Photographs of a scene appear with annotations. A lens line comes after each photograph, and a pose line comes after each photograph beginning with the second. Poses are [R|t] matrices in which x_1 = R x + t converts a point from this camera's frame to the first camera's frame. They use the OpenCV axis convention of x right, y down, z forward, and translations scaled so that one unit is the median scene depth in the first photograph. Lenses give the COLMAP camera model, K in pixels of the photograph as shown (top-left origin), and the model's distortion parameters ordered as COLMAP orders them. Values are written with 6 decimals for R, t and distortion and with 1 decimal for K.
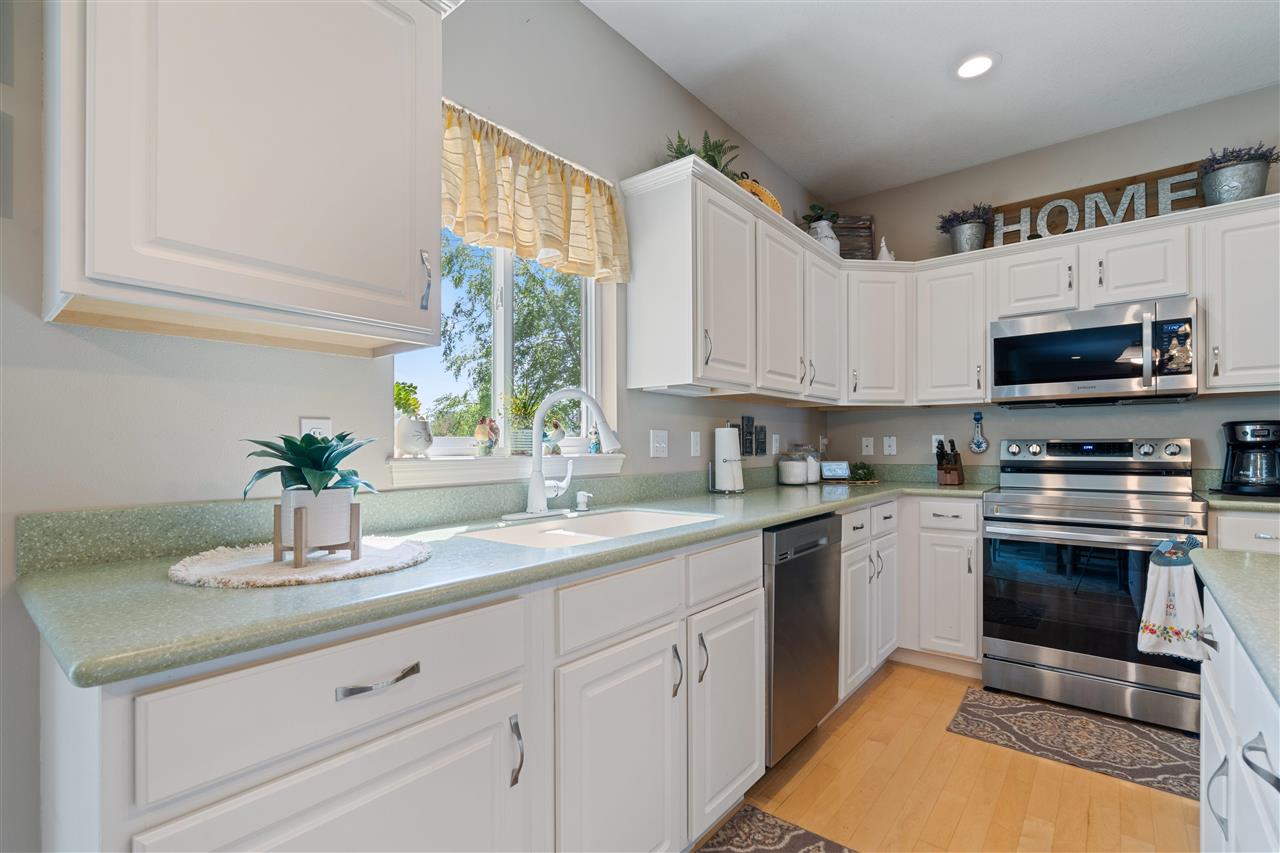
lens RADIAL K [[578.6, 0, 634.4], [0, 578.6, 445.4], [0, 0, 1]] dist [-0.007324, 0.002944]
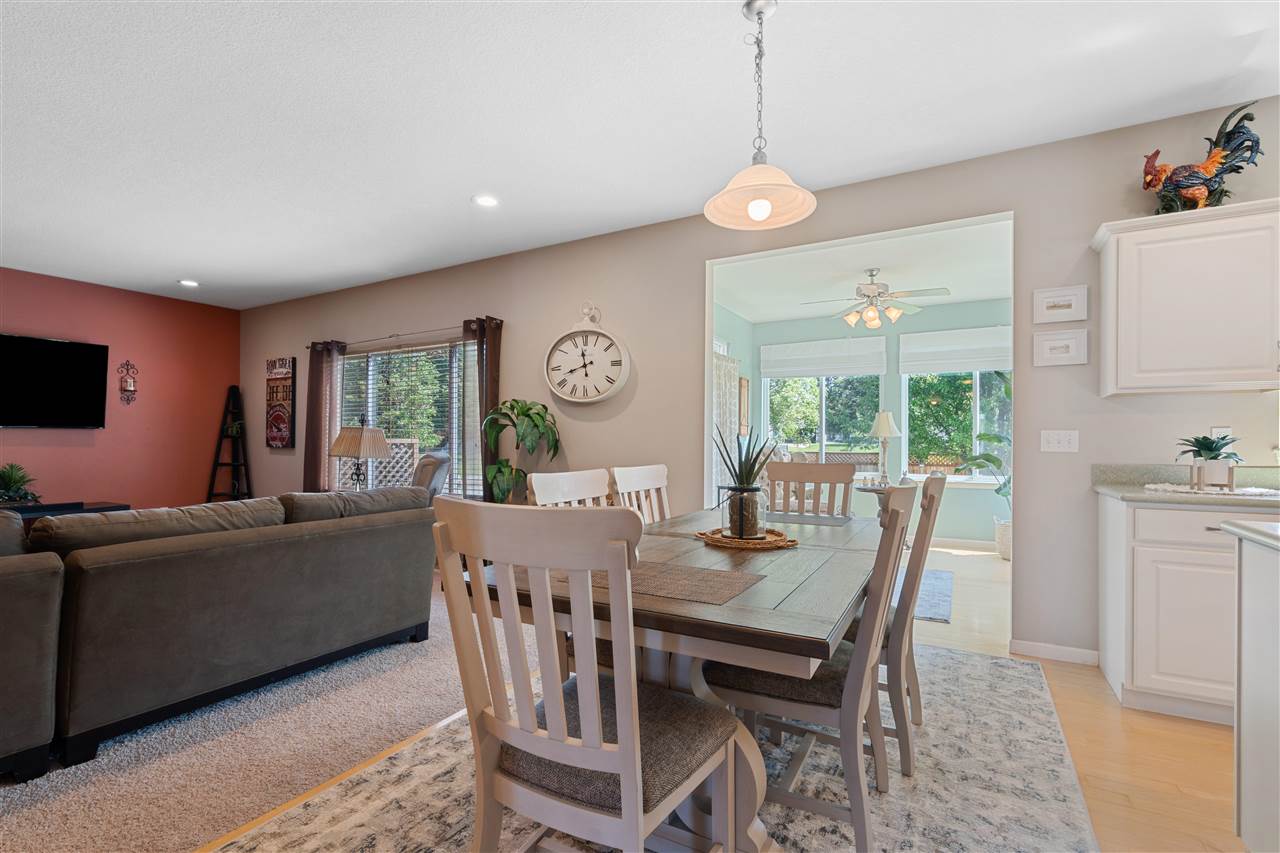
lens RADIAL K [[578.6, 0, 644.6], [0, 578.6, 437.9], [0, 0, 1]] dist [-0.007324, 0.002944]
pose [[0.179793, -0.003669, -0.983698, 0.535251], [-0.002845, 0.999987, -0.004250, 0.001783], [0.983700, 0.003563, 0.179780, -0.671192]]
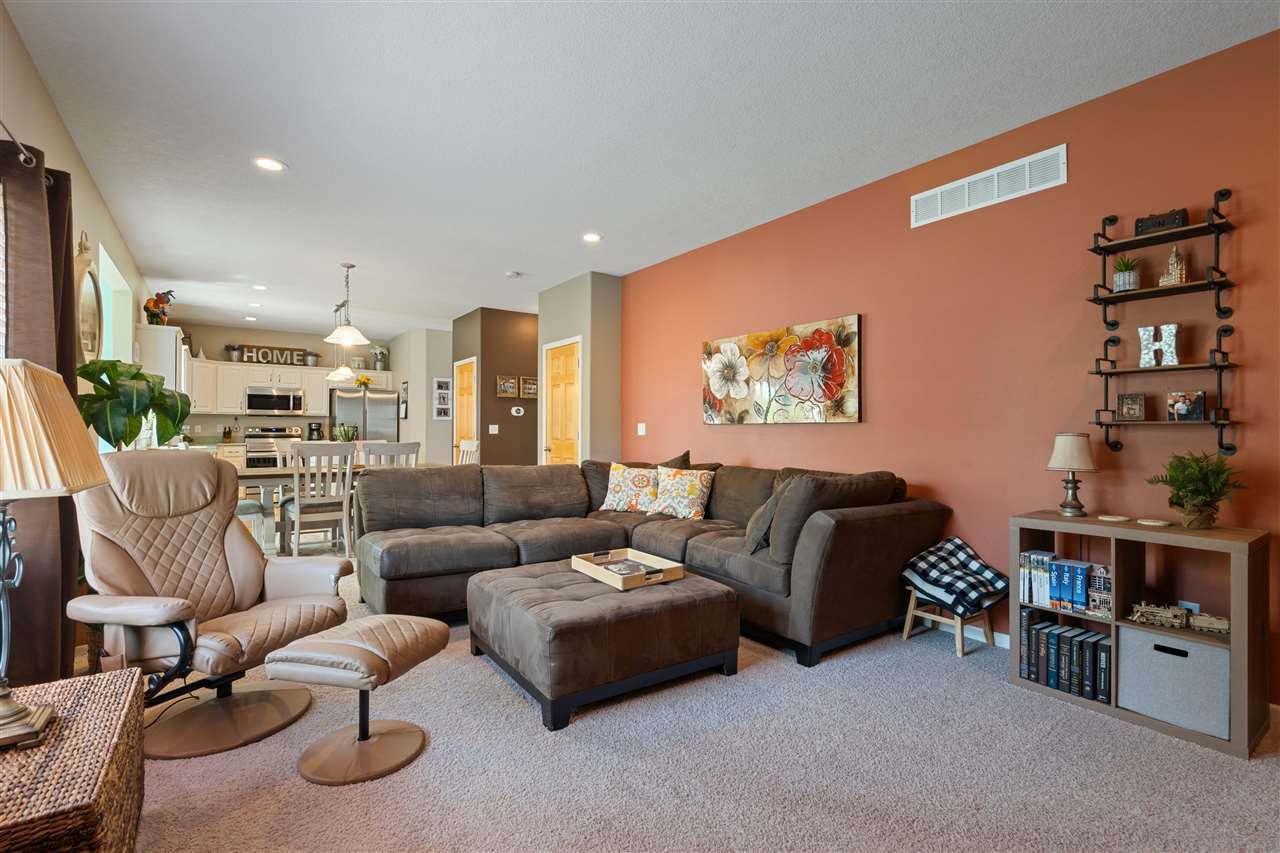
lens RADIAL K [[578.6, 0, 638.0], [0, 578.6, 433.8], [0, 0, 1]] dist [-0.007324, 0.002944]
pose [[0.256142, 0.003480, 0.966633, -1.901631], [-0.007815, 0.999968, -0.001529, 0.015960], [-0.966608, -0.007163, 0.256161, -1.882641]]
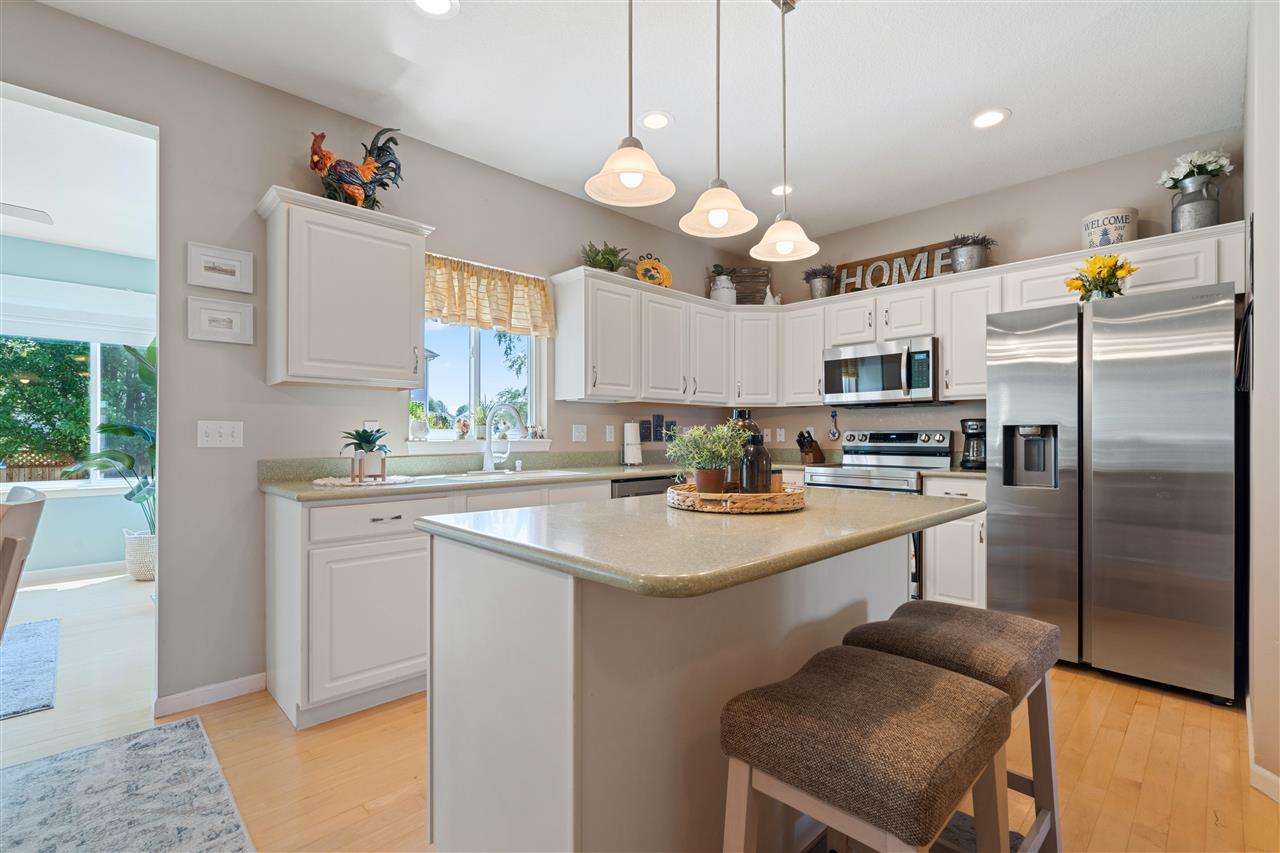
lens RADIAL K [[578.6, 0, 642.4], [0, 578.6, 437.2], [0, 0, 1]] dist [-0.007324, 0.002944]
pose [[0.994274, 0.002425, -0.106829, 0.344797], [-0.002080, 0.999992, 0.003337, 0.001643], [0.106837, -0.003096, 0.994272, -0.520223]]
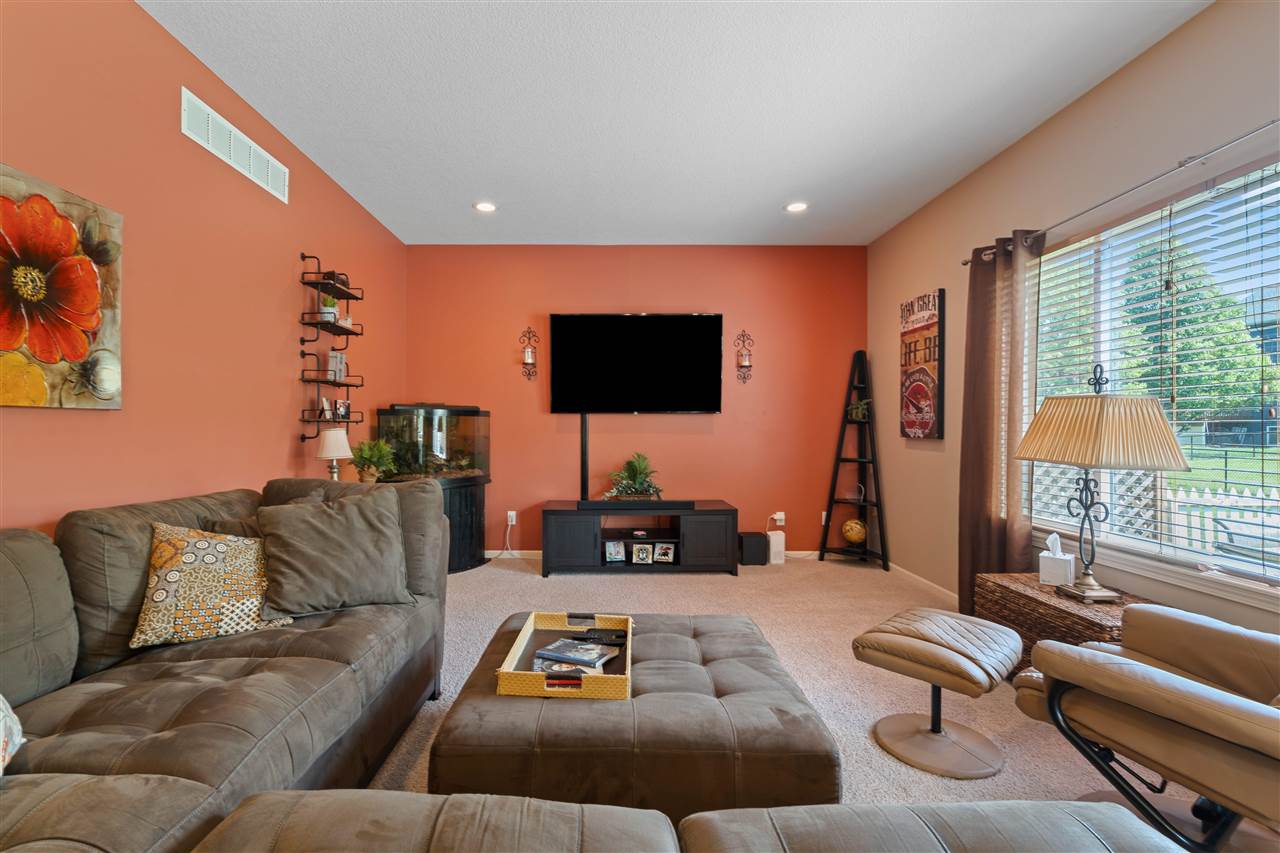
lens RADIAL K [[578.6, 0, 612.0], [0, 578.6, 431.4], [0, 0, 1]] dist [-0.007324, 0.002944]
pose [[-0.774466, 0.005854, -0.632589, -0.516755], [0.000614, 0.999964, 0.008502, 0.004885], [0.632616, 0.006197, -0.774441, -1.071013]]
